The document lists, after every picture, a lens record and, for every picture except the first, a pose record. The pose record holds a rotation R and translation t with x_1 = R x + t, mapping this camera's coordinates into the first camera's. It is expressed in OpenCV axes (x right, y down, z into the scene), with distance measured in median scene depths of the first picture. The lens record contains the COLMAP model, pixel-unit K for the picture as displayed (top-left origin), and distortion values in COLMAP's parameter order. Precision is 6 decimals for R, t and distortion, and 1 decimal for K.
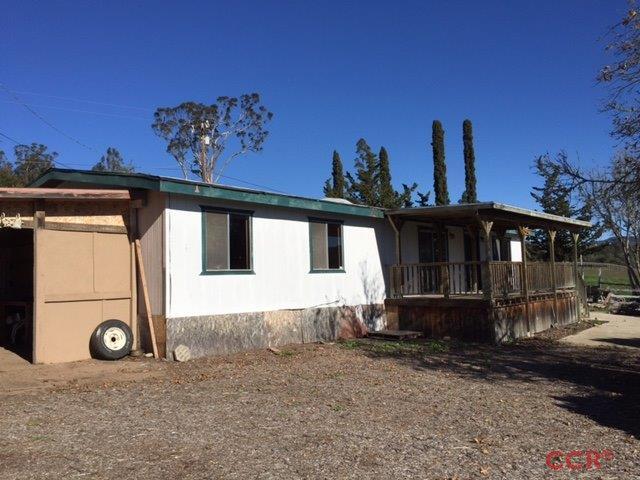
lens RADIAL K [[529.1, 0, 320.0], [0, 529.1, 240.0], [0, 0, 1]] dist [0.005999, 0.001895]
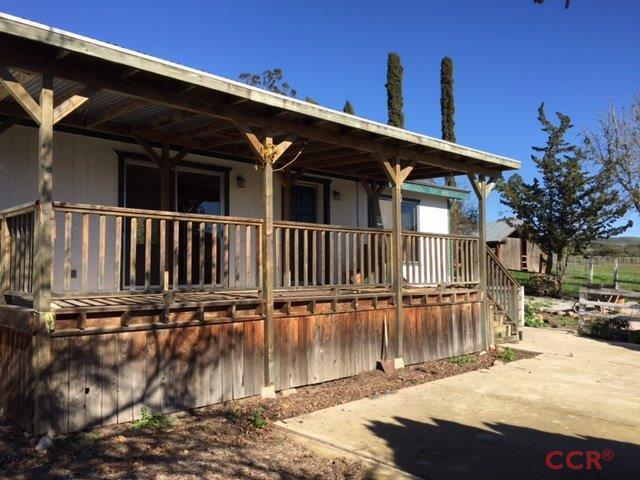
lens RADIAL K [[554.8, 0, 320.0], [0, 554.8, 240.0], [0, 0, 1]] dist [0.003814, 0.002010]
pose [[0.996306, 0.013272, -0.084839, 0.181535], [-0.012026, 0.999812, 0.015183, 0.019788], [0.085025, -0.014107, 0.996279, 0.220776]]
